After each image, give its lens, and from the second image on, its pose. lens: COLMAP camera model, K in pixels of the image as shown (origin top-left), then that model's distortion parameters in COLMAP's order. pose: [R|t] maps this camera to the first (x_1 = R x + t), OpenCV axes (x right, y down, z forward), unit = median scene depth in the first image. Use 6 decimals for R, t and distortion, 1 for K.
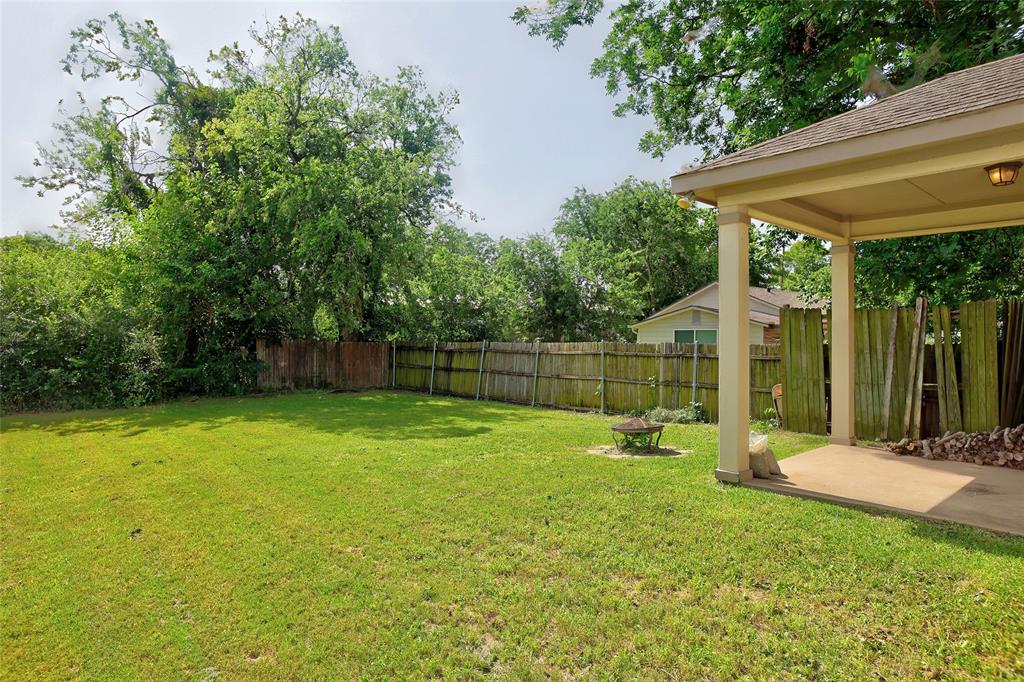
lens RADIAL K [[586.1, 0, 509.1], [0, 586.1, 340.9], [0, 0, 1]] dist [-0.050712, 0.023855]
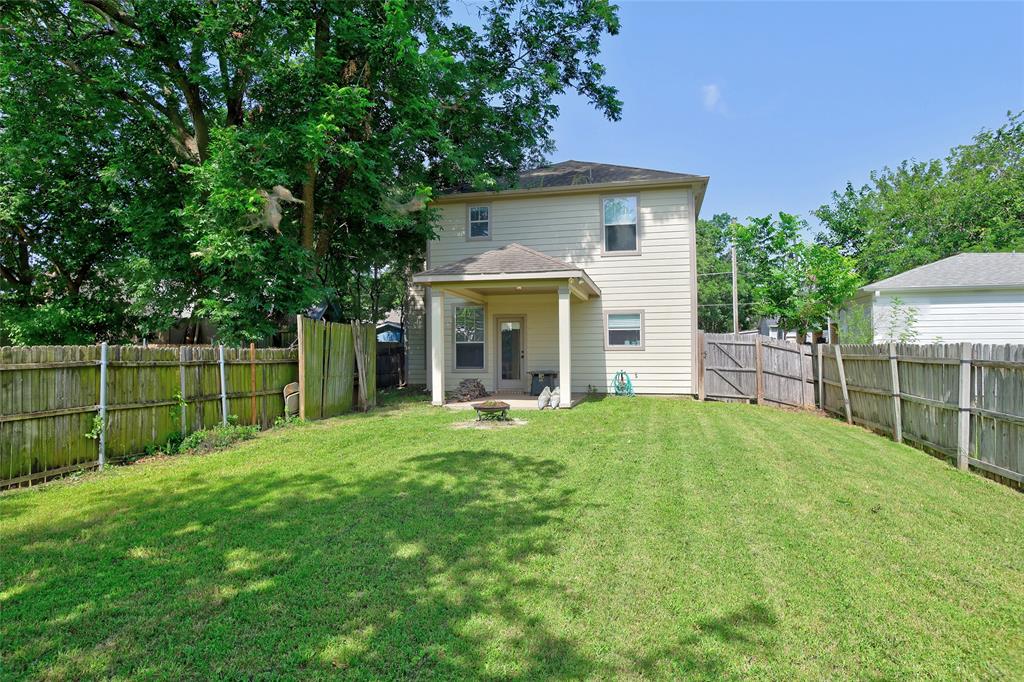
lens RADIAL K [[586.1, 0, 511.8], [0, 586.1, 342.4], [0, 0, 1]] dist [-0.050712, 0.023855]
pose [[-0.583348, 0.009280, 0.812169, -0.376399], [0.000986, 0.999942, -0.010718, 0.004114], [-0.812221, -0.005451, -0.583324, 0.705011]]
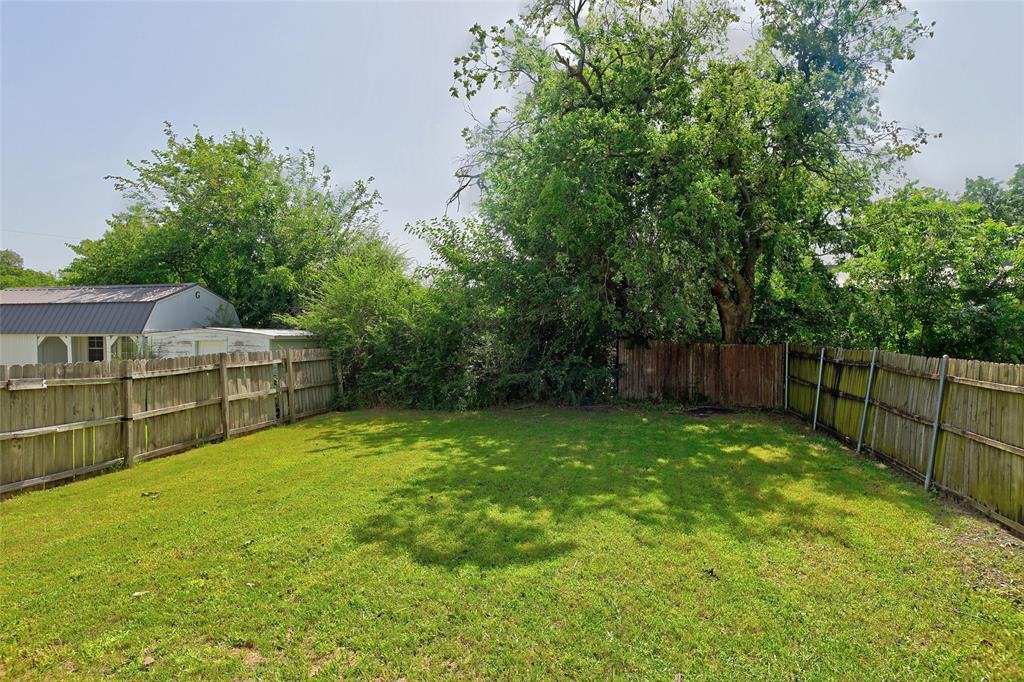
lens RADIAL K [[586.1, 0, 516.4], [0, 586.1, 339.0], [0, 0, 1]] dist [-0.050712, 0.023855]
pose [[0.618896, 0.003454, -0.785465, 0.160916], [0.007125, 0.999924, 0.010011, -0.015652], [0.785440, -0.011793, 0.618825, 0.360252]]
